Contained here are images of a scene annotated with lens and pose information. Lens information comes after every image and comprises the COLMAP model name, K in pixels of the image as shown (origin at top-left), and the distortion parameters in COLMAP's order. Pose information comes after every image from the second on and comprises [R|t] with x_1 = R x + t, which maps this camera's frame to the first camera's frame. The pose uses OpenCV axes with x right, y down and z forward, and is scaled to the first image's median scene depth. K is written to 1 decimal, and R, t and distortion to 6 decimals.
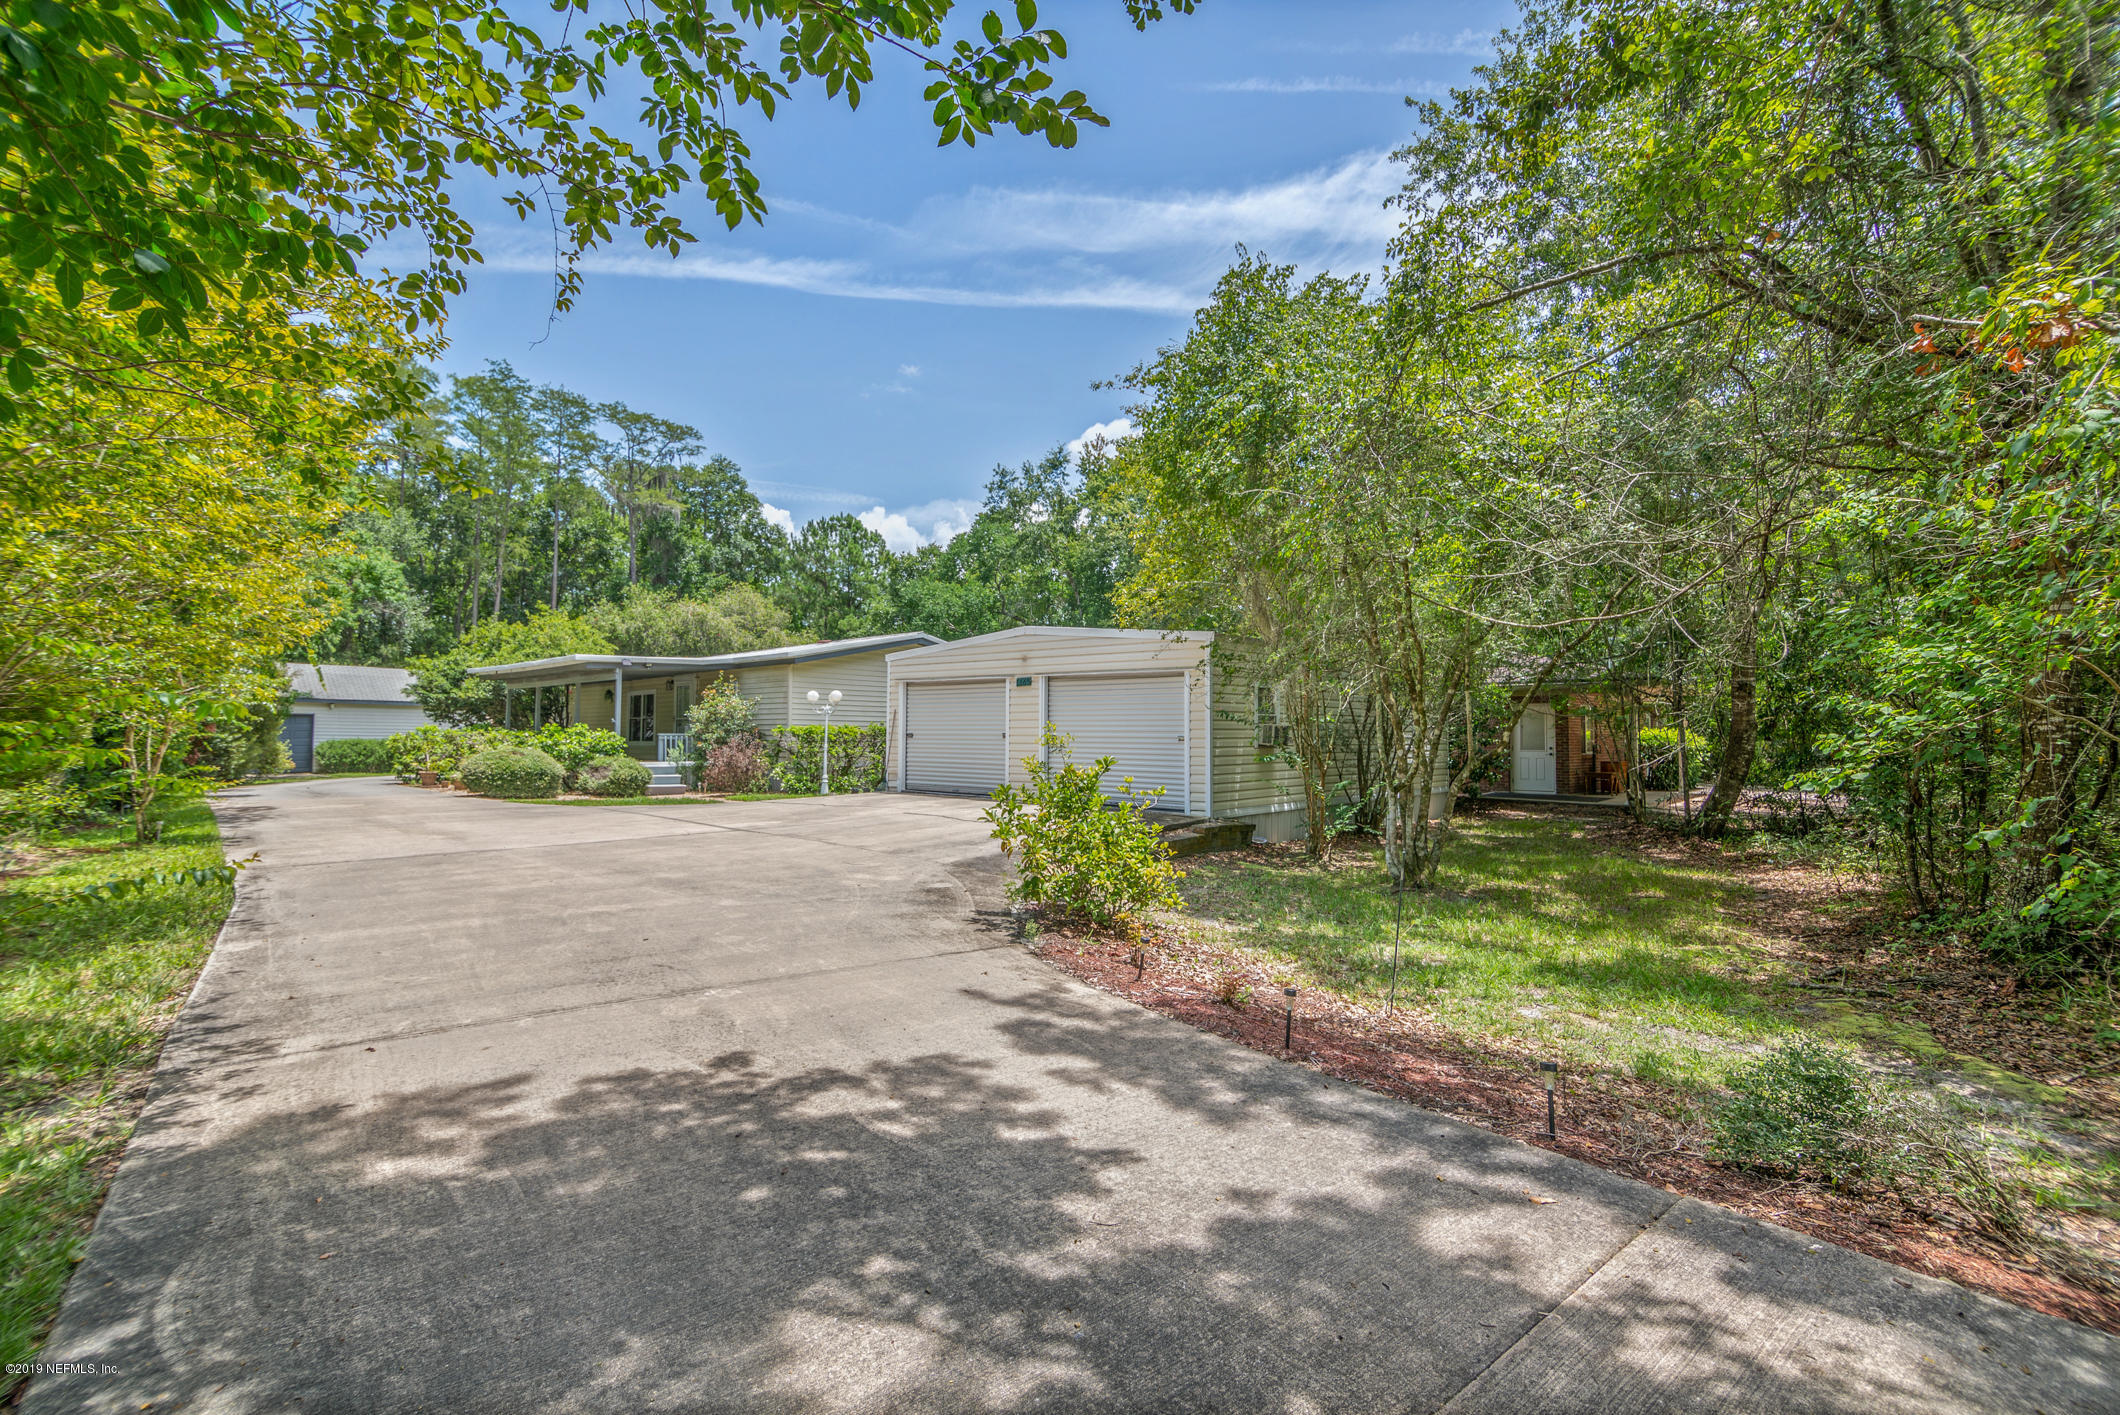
lens RADIAL K [[957.8, 0, 1061.3], [0, 957.8, 698.8], [0, 0, 1]] dist [-0.004872, -0.005136]
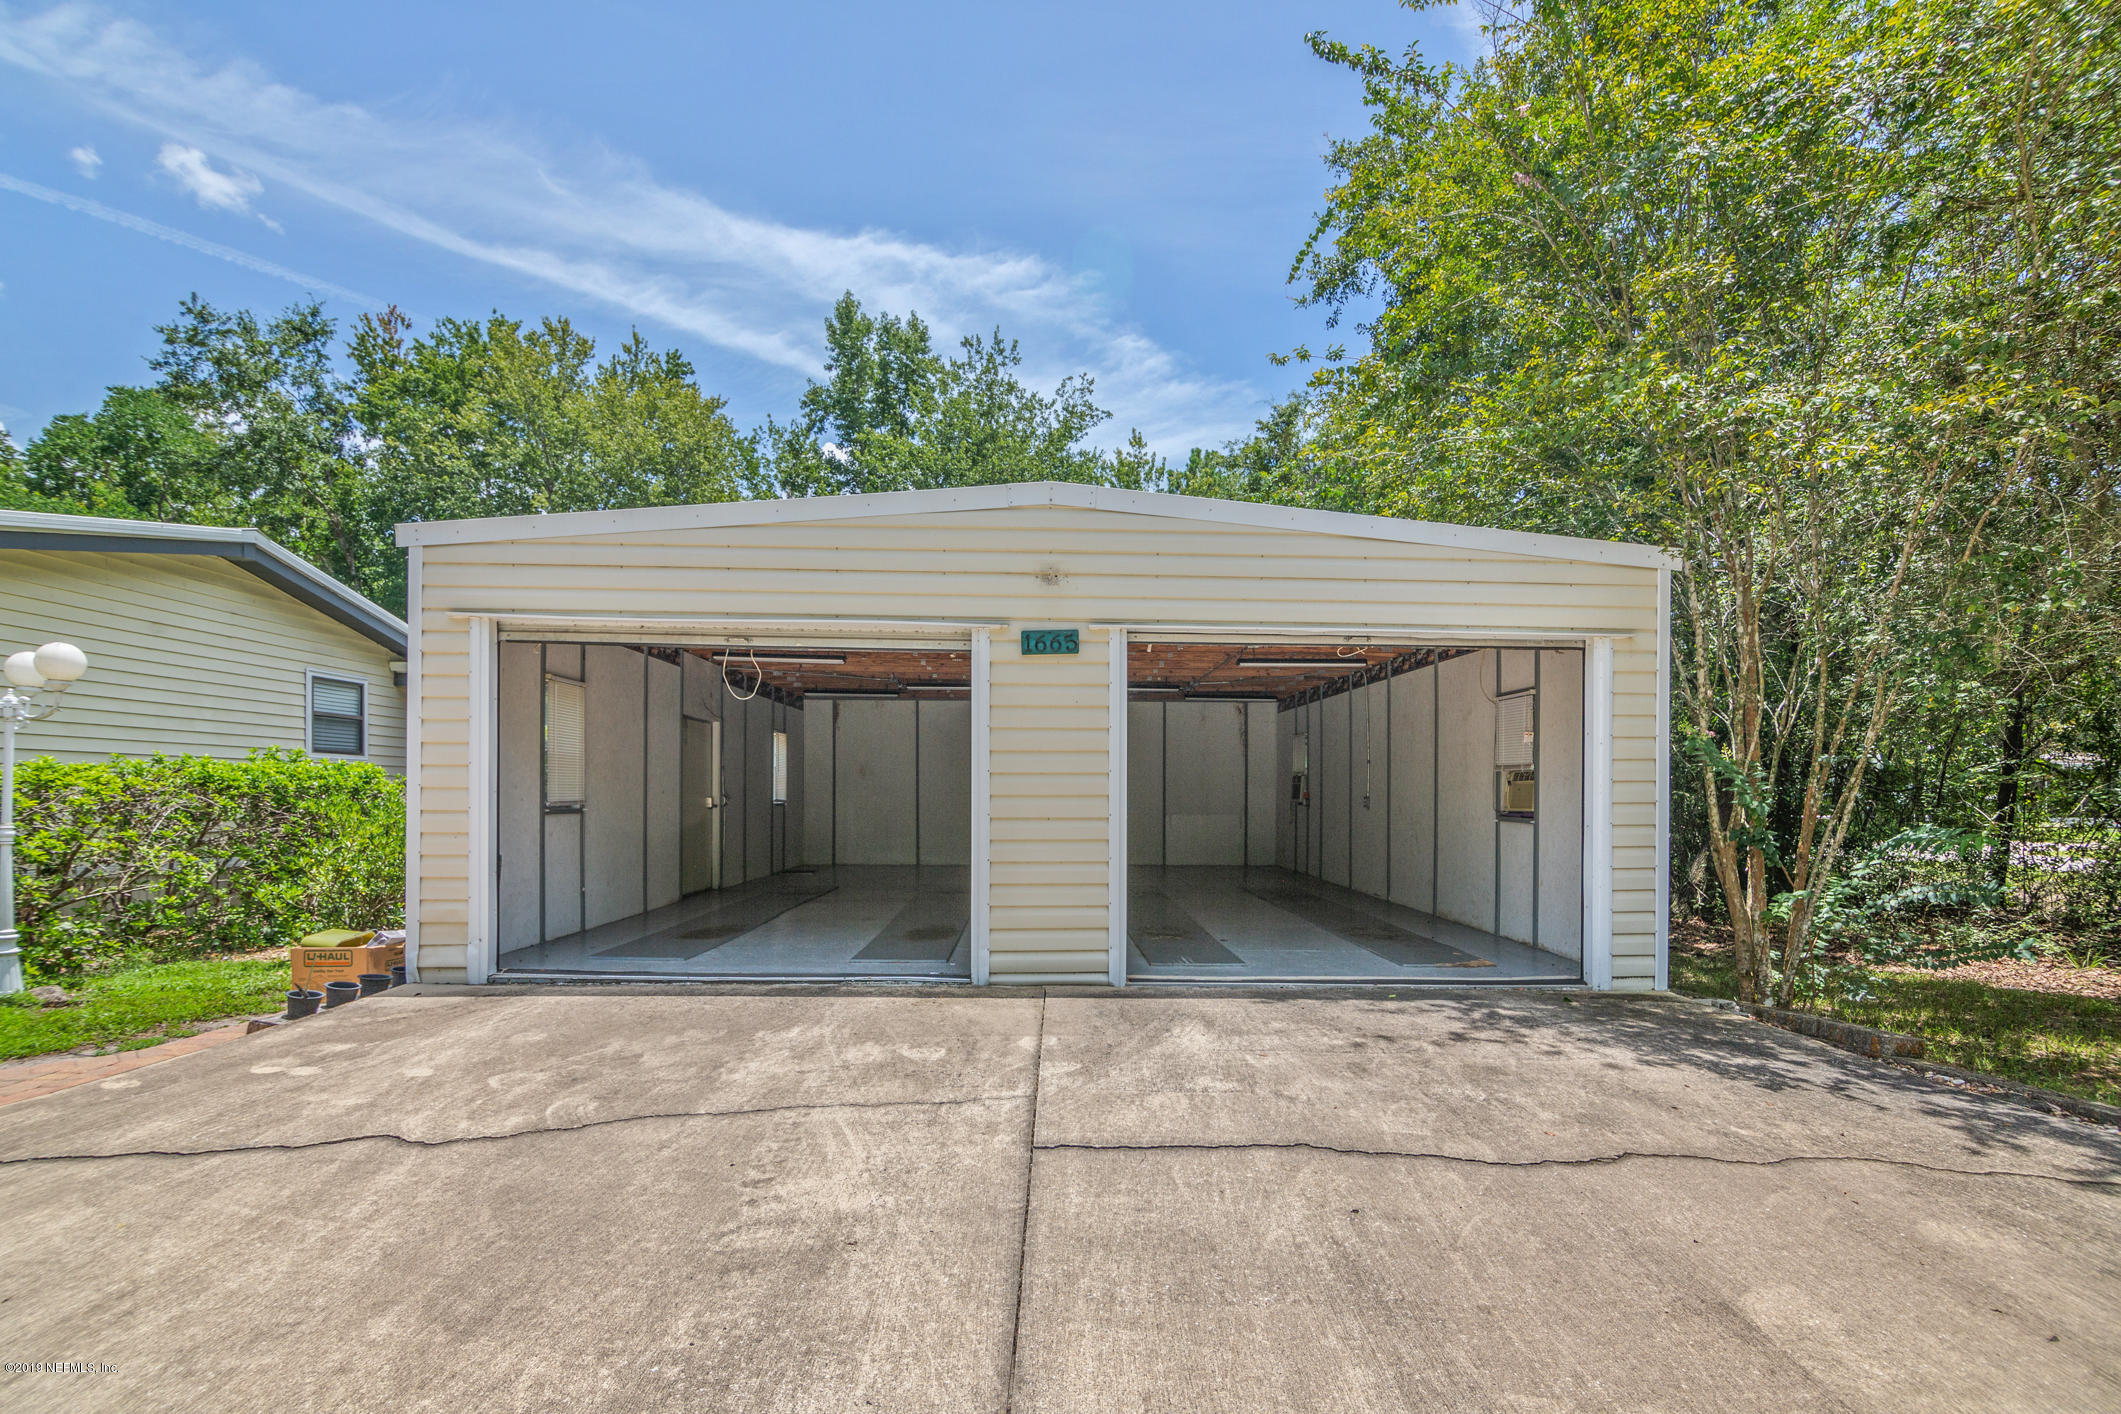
lens RADIAL K [[1003.0, 0, 1055.1], [0, 1003.0, 785.2], [0, 0, 1]] dist [-0.005343, 0.000033]
pose [[0.733188, 0.002134, 0.680023, -0.111634], [-0.026355, 0.999333, 0.025279, 0.009768], [-0.679515, -0.036457, 0.732755, 0.286411]]
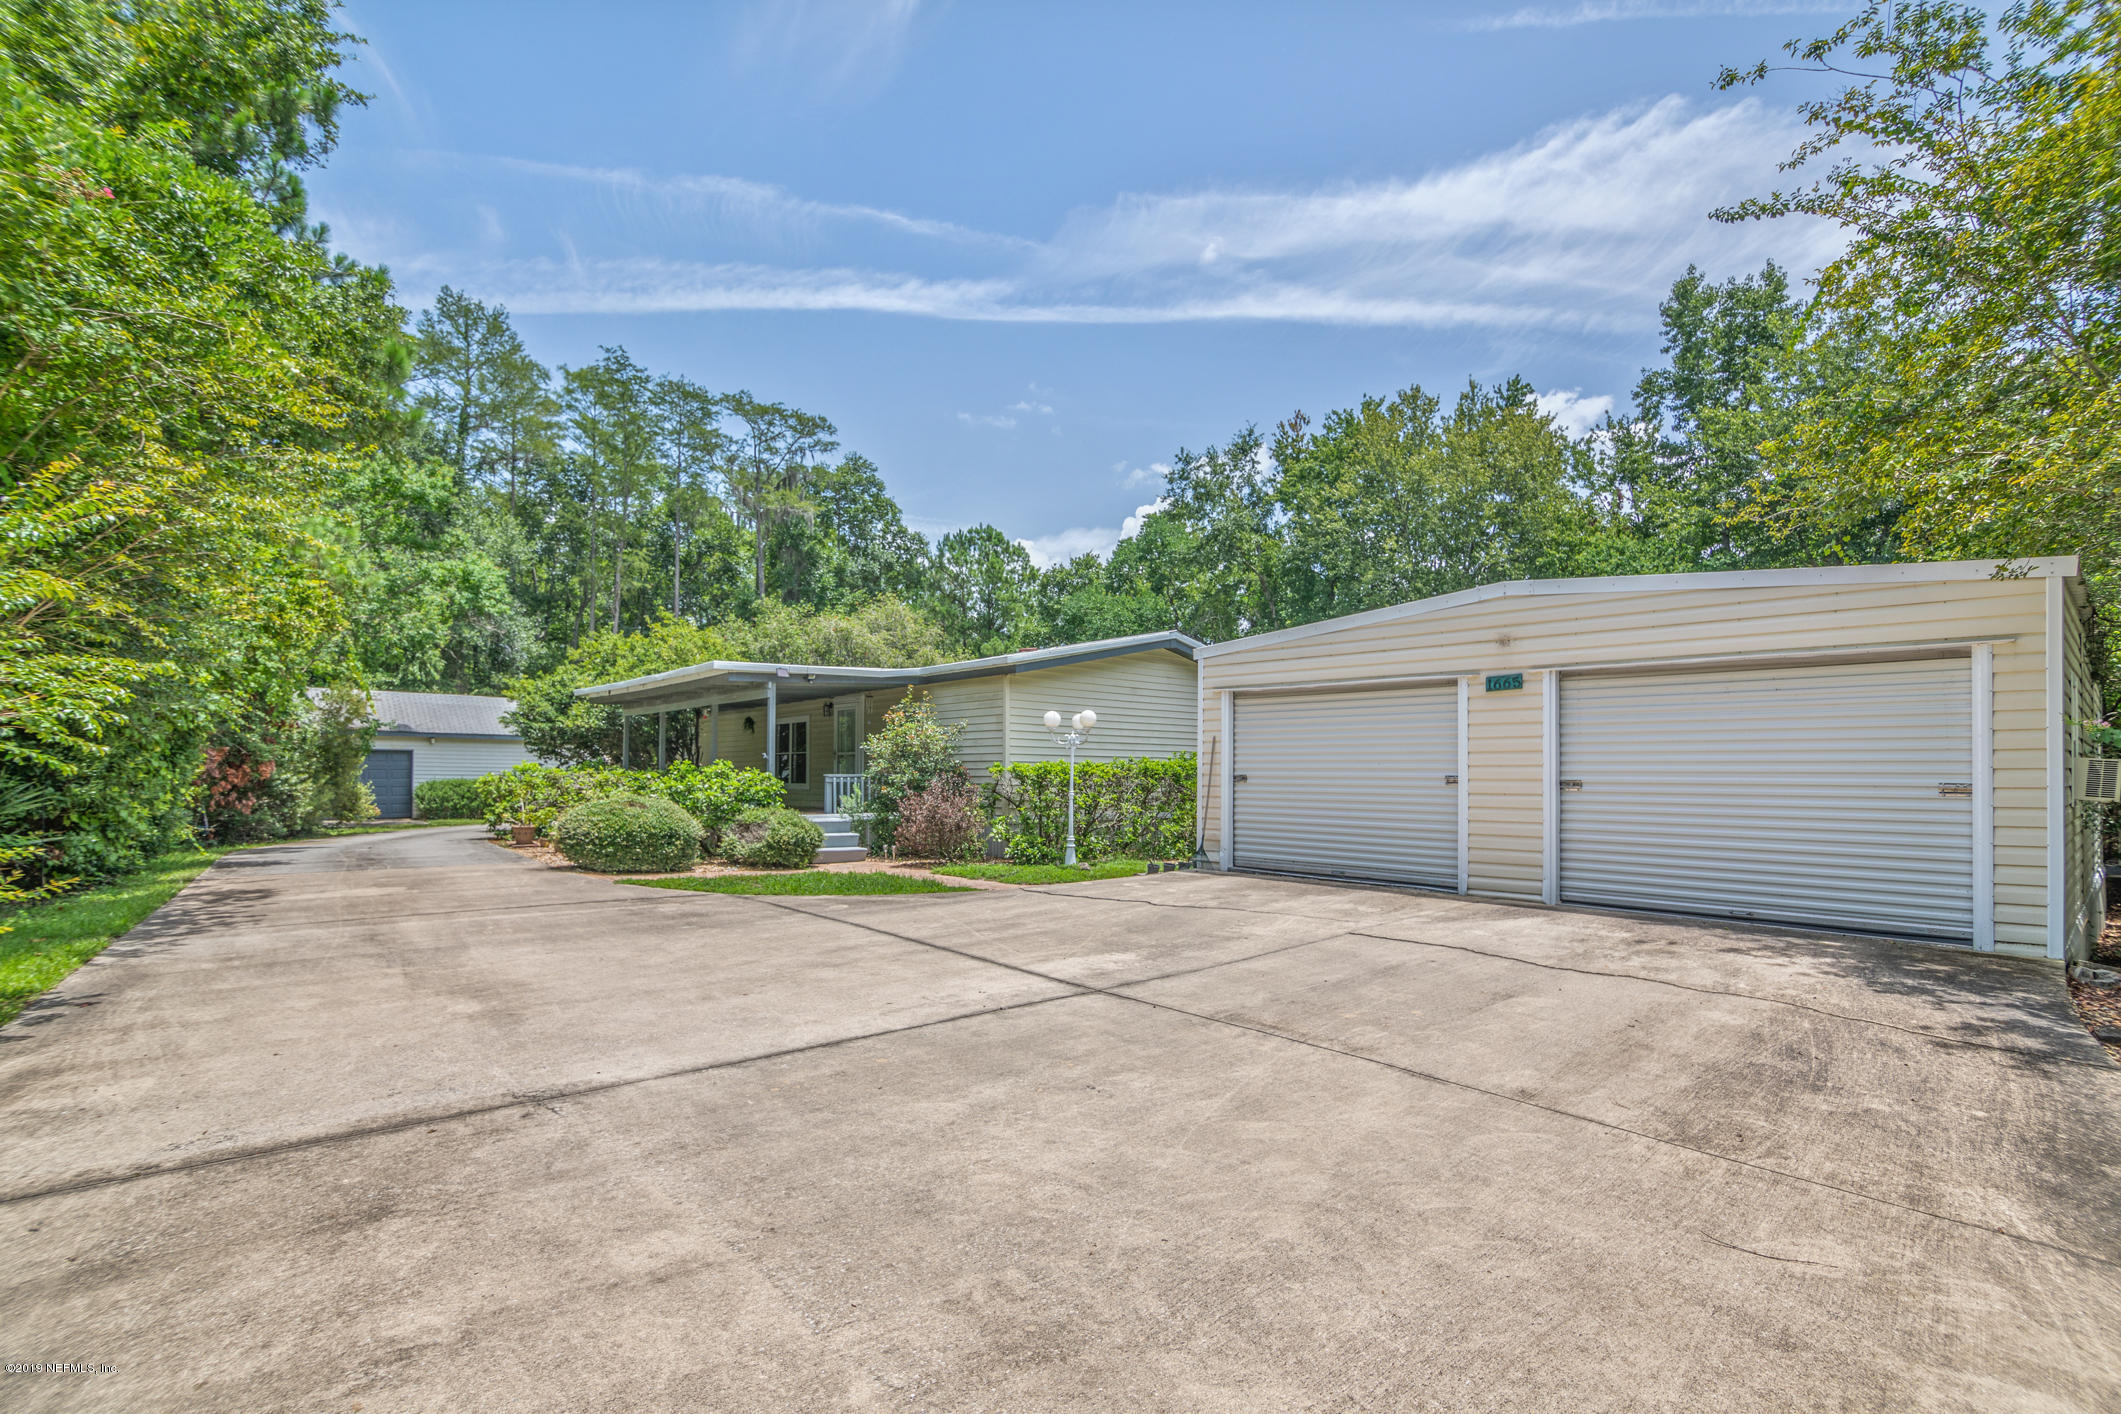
lens RADIAL K [[985.1, 0, 1058.9], [0, 985.1, 759.9], [0, 0, 1]] dist [-0.004128, -0.000843]
pose [[0.993372, -0.001246, -0.114936, -0.089428], [0.004094, 0.999690, 0.024545, 0.004580], [0.114869, -0.024852, 0.993070, 0.160045]]
